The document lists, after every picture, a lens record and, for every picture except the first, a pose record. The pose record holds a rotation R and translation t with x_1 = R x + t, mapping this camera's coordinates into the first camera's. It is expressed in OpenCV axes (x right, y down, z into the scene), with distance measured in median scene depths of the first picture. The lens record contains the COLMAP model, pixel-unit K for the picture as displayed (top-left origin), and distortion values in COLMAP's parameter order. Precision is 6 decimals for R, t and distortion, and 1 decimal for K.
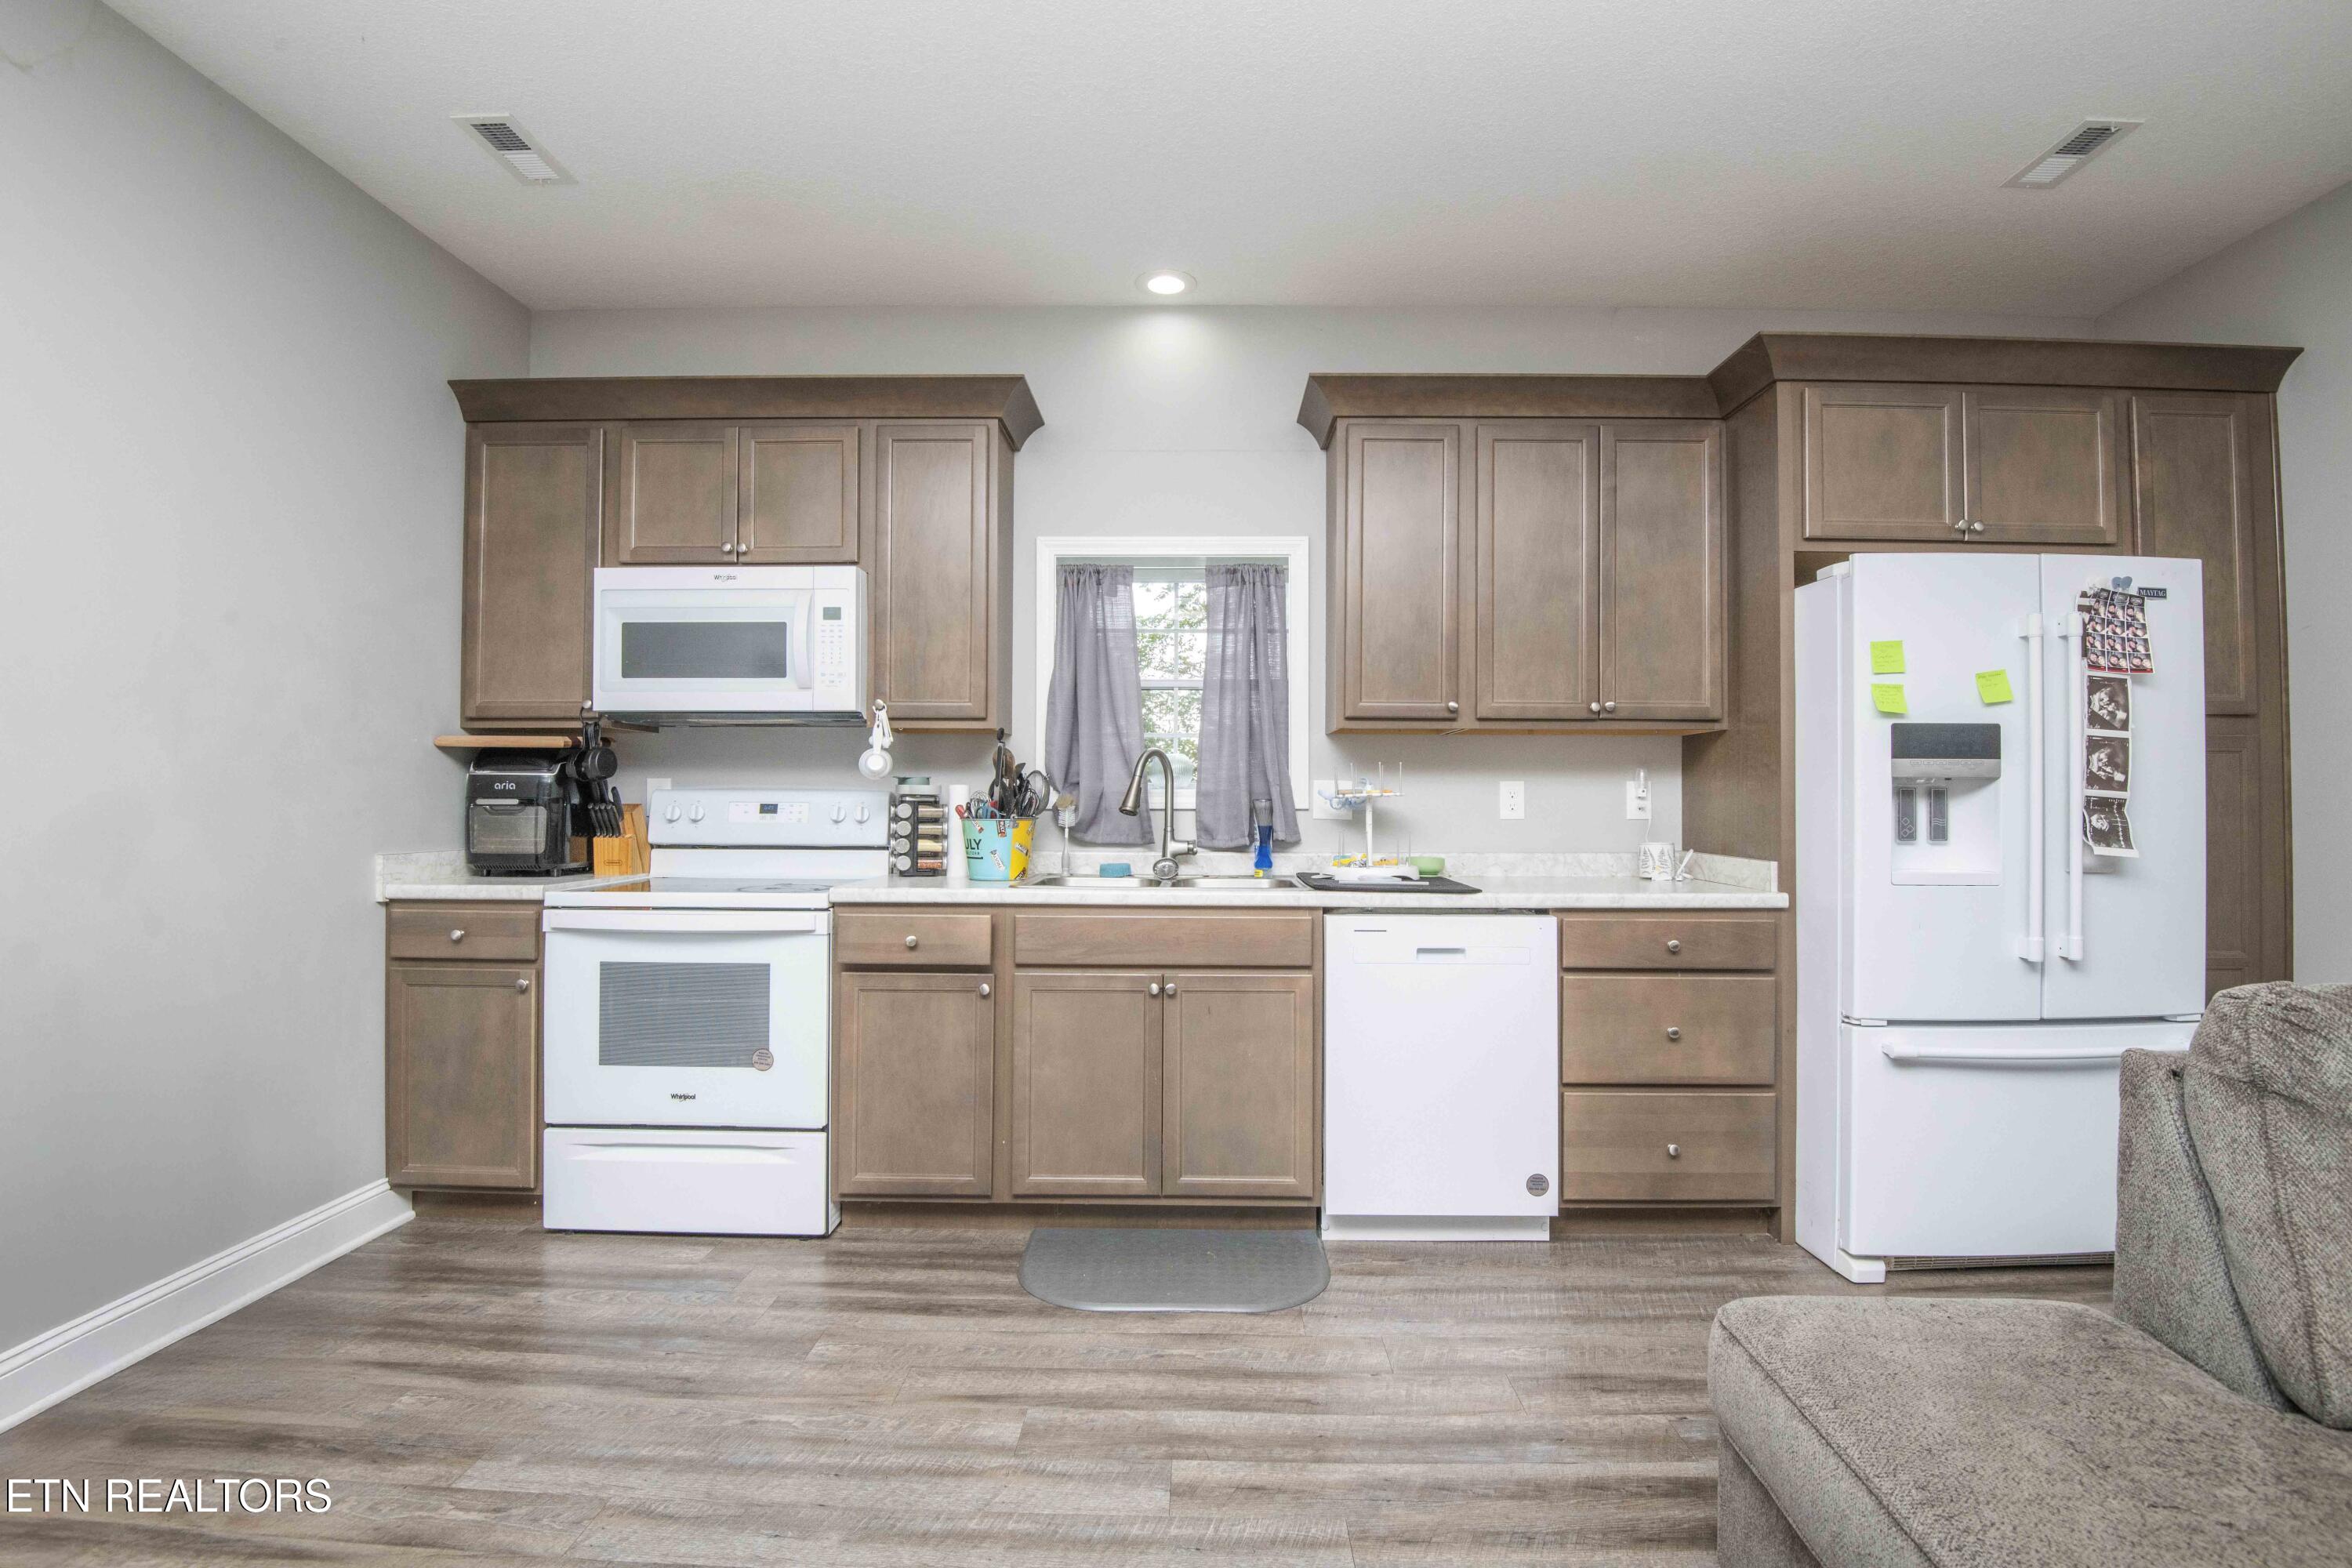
lens RADIAL K [[1087.9, 0, 1190.1], [0, 1087.9, 777.3], [0, 0, 1]] dist [-0.017969, -0.014646]
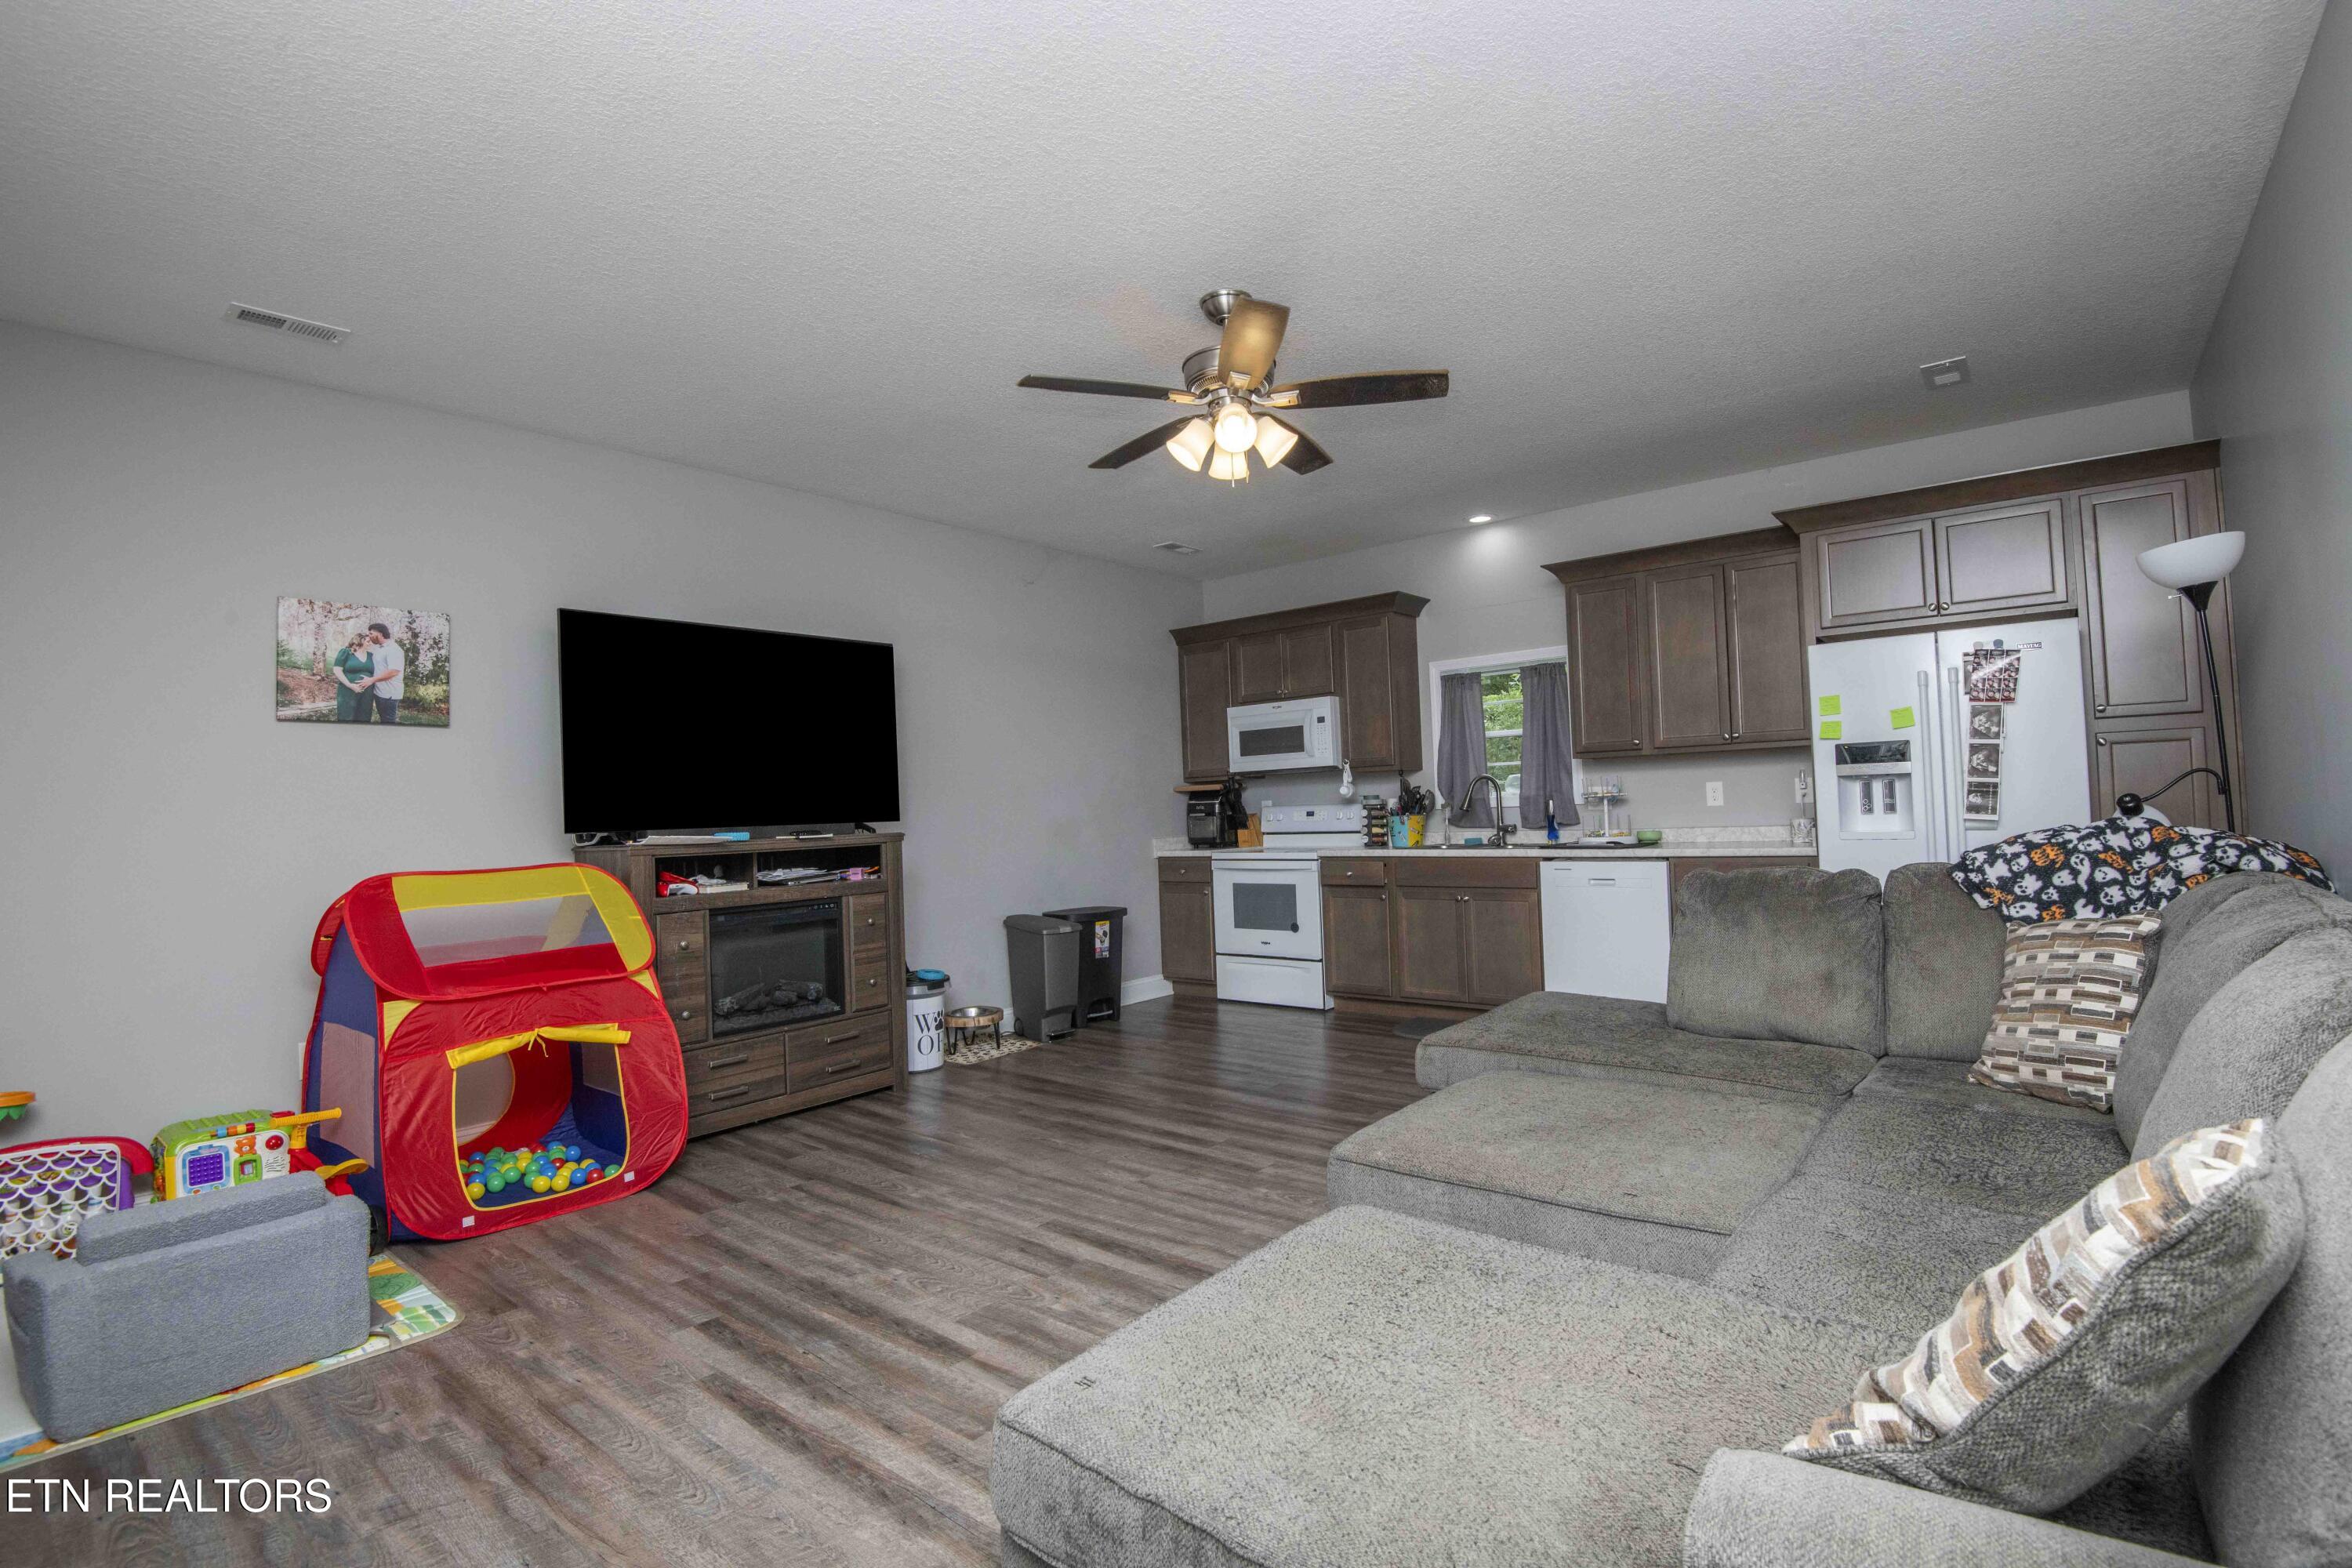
lens RADIAL K [[1087.9, 0, 1187.3], [0, 1087.9, 770.7], [0, 0, 1]] dist [-0.017969, -0.014646]
pose [[0.785857, -0.055143, -0.615944, 0.819891], [0.053627, 0.998341, -0.020958, -0.025140], [0.616078, -0.016562, 0.787511, -0.882446]]
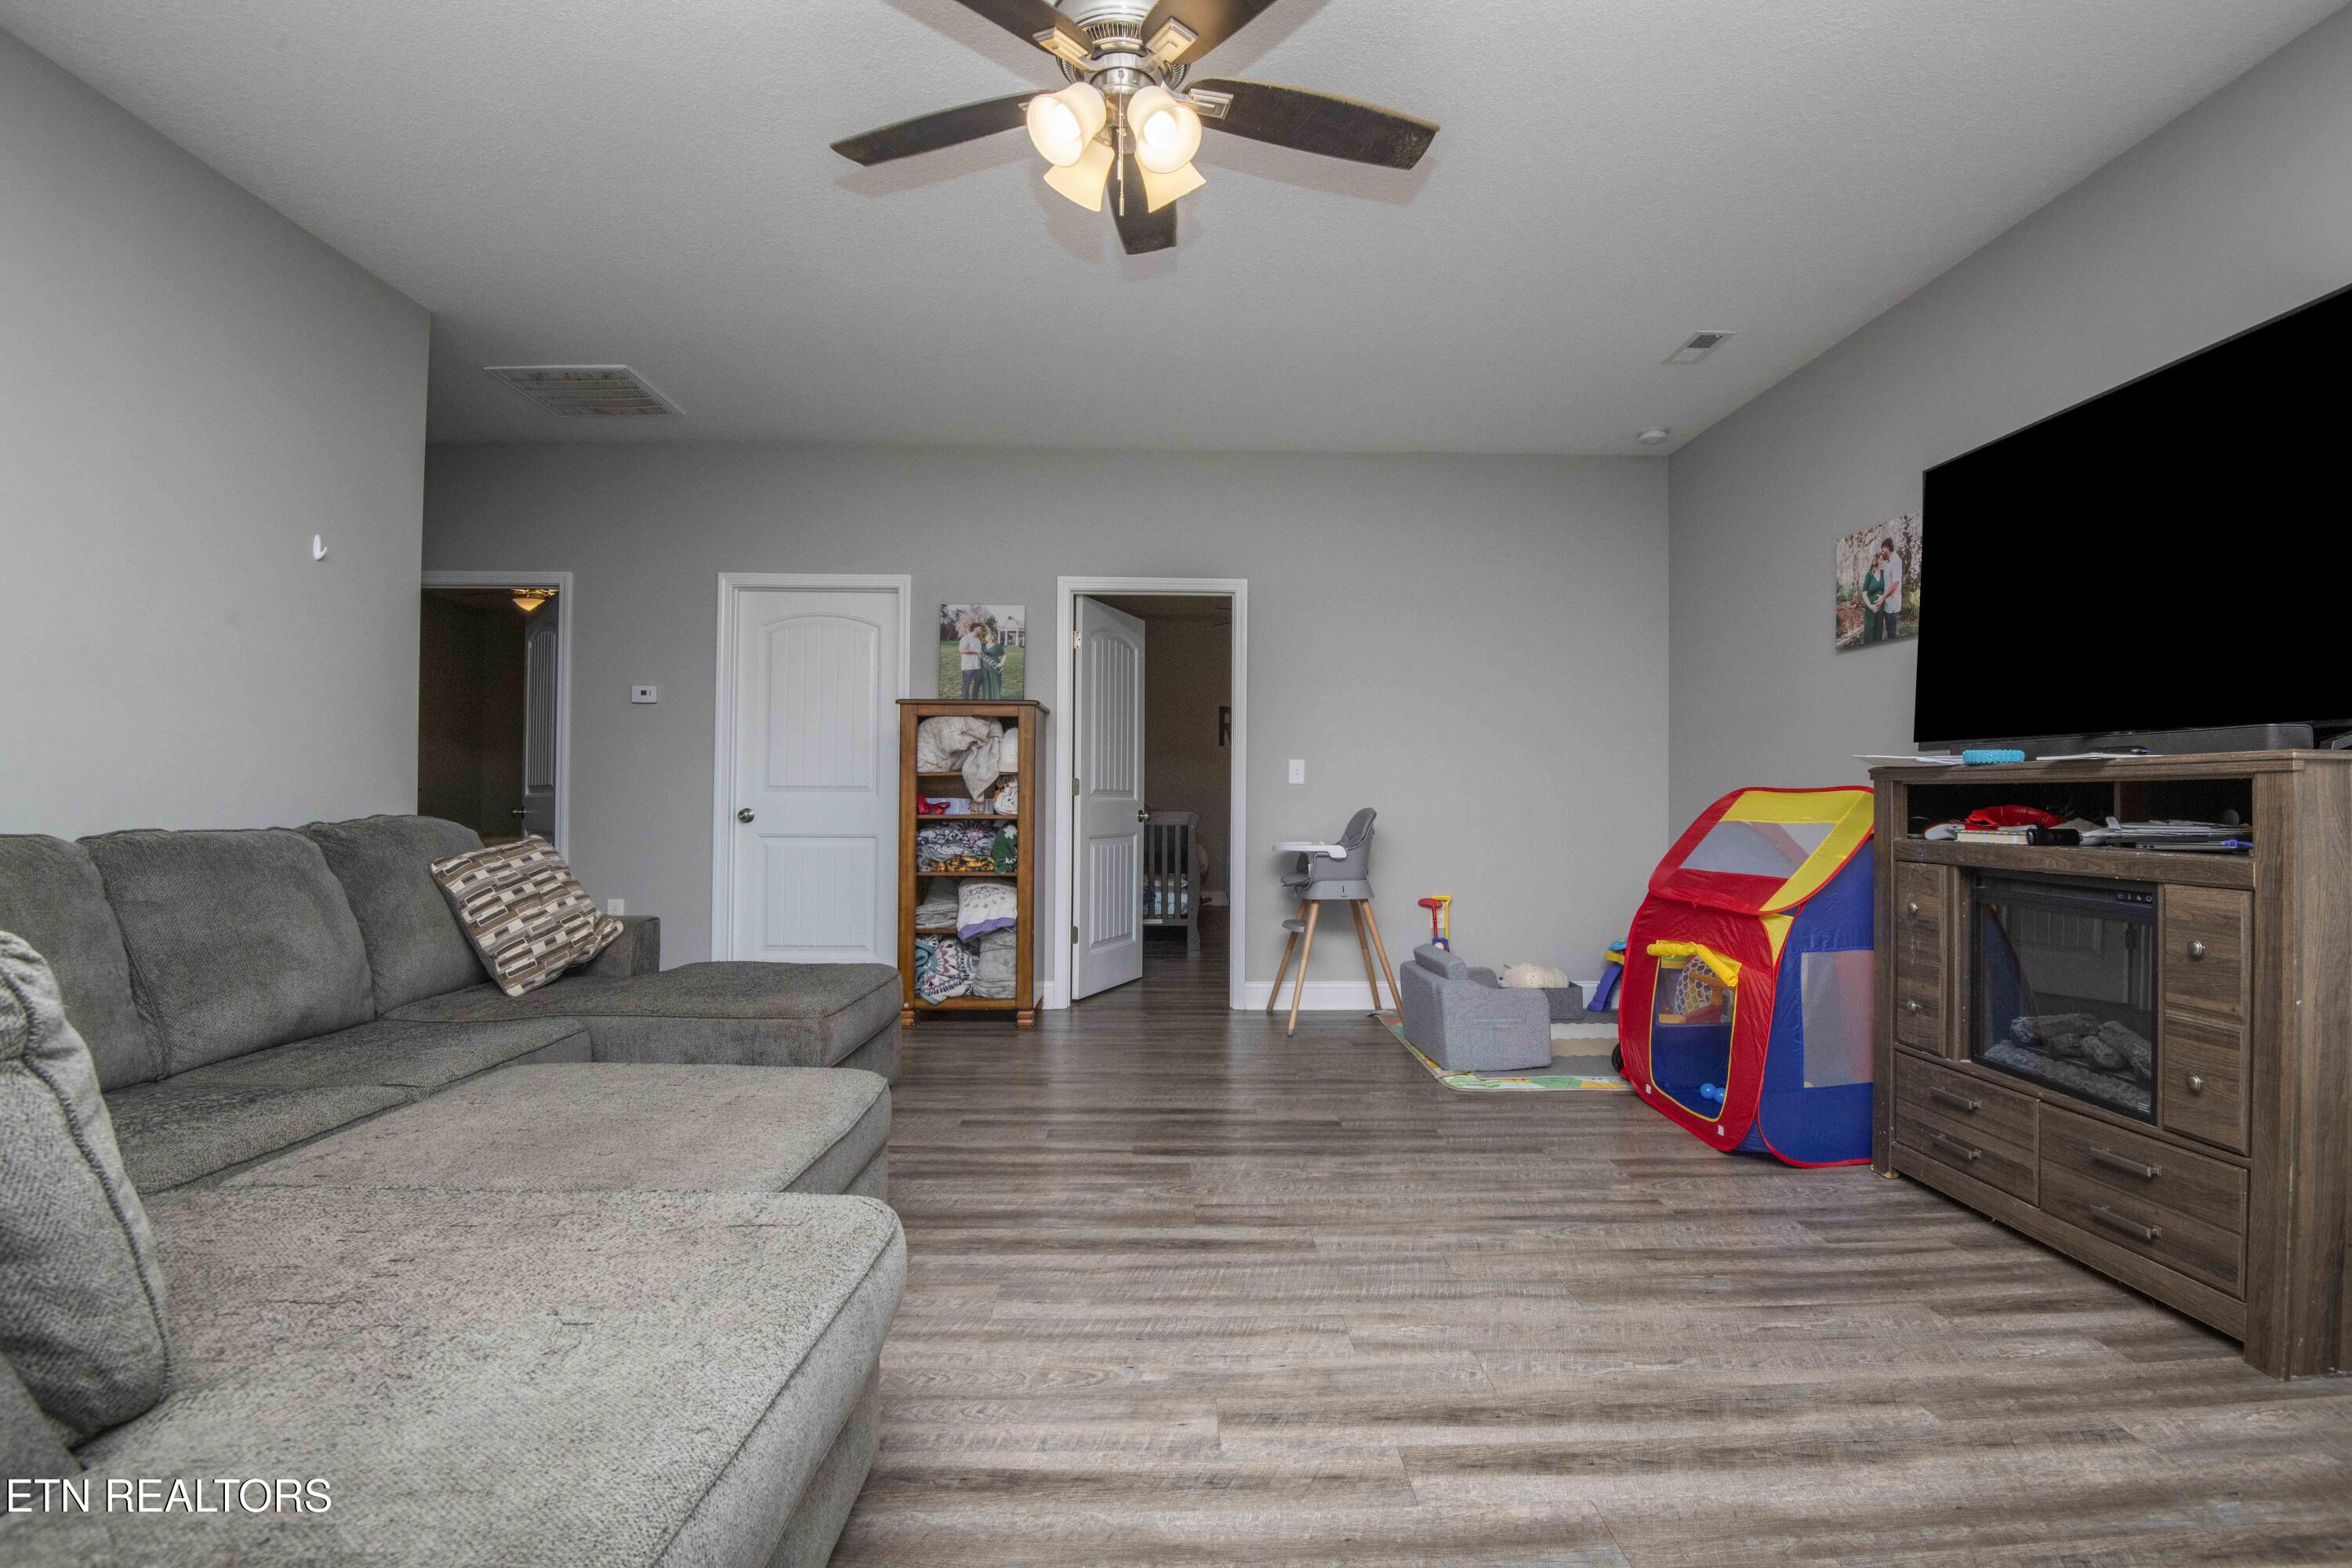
lens RADIAL K [[1087.9, 0, 1189.5], [0, 1087.9, 777.9], [0, 0, 1]] dist [-0.017969, -0.014646]
pose [[-0.999187, -0.009430, -0.039194, 0.126189], [-0.007965, 0.999270, -0.037365, 0.059534], [0.039517, -0.037023, -0.998533, 0.816700]]
